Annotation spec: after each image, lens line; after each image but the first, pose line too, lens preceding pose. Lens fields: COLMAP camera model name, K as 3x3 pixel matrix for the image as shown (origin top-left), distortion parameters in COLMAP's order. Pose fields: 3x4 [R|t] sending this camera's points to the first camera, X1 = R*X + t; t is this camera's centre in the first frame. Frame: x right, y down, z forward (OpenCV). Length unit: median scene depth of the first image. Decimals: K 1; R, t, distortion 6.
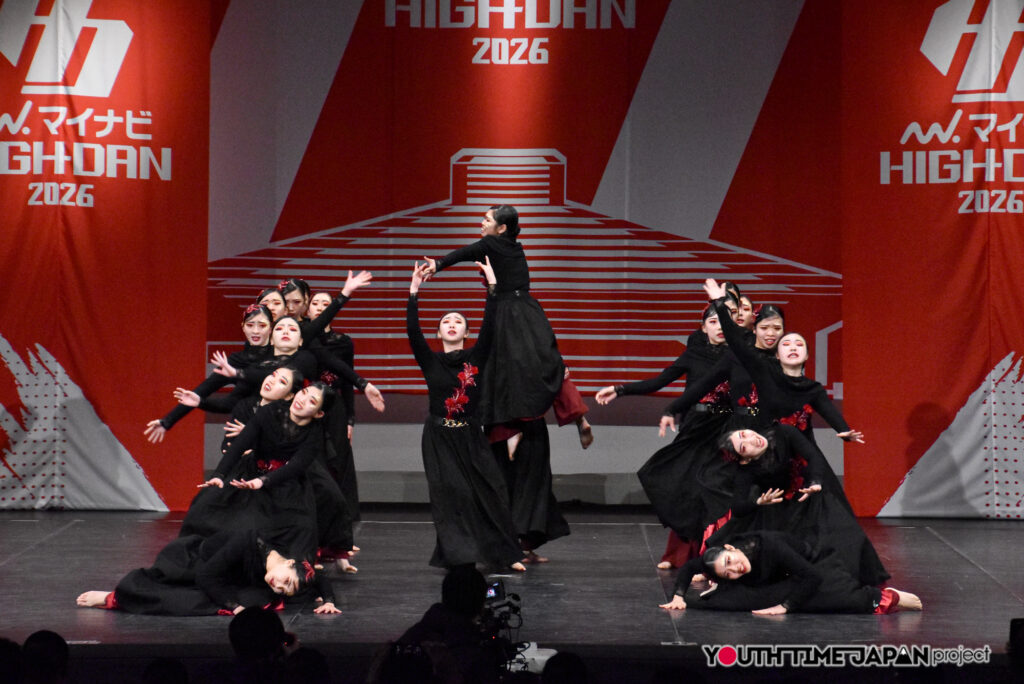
lens RADIAL K [[4079.1, 0, 522.6], [0, 4079.1, 357.6], [0, 0, 1]] dist [0.890101, 0.456939]
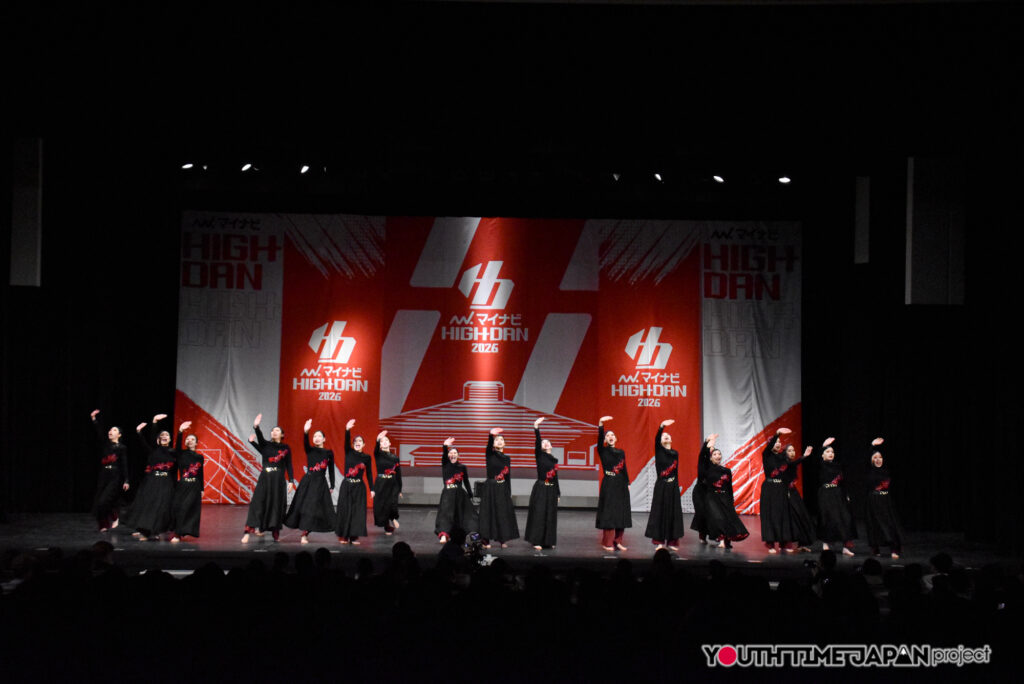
lens RADIAL K [[1708.5, 0, 512.0], [0, 1708.5, 342.0], [0, 0, 1]] dist [0.136632, 0.220759]
pose [[0.999850, 0.012460, 0.012026, 0.001589], [-0.011683, 0.997965, -0.062685, -0.003662], [-0.012783, 0.062535, 0.997961, -0.206835]]
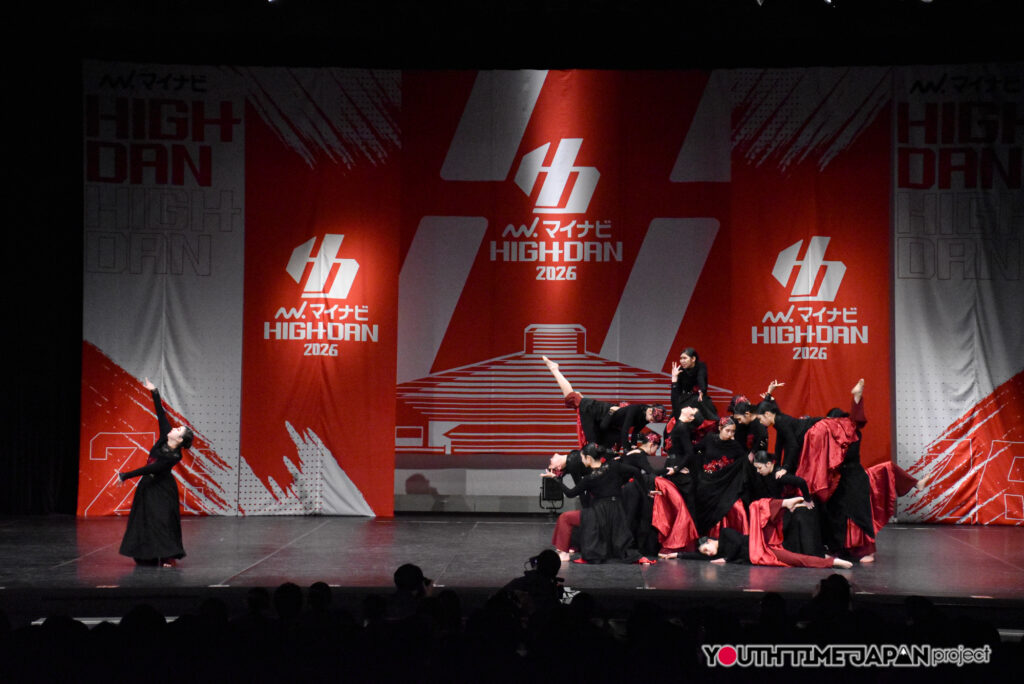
lens RADIAL K [[2278.7, 0, 512.0], [0, 2278.7, 342.0], [0, 0, 1]] dist [0.226727, 0.049456]
pose [[0.999779, -0.000230, -0.021023, -0.001282], [-0.000560, 0.999294, -0.037565, -0.003447], [0.021017, 0.037568, 0.999073, -0.052200]]
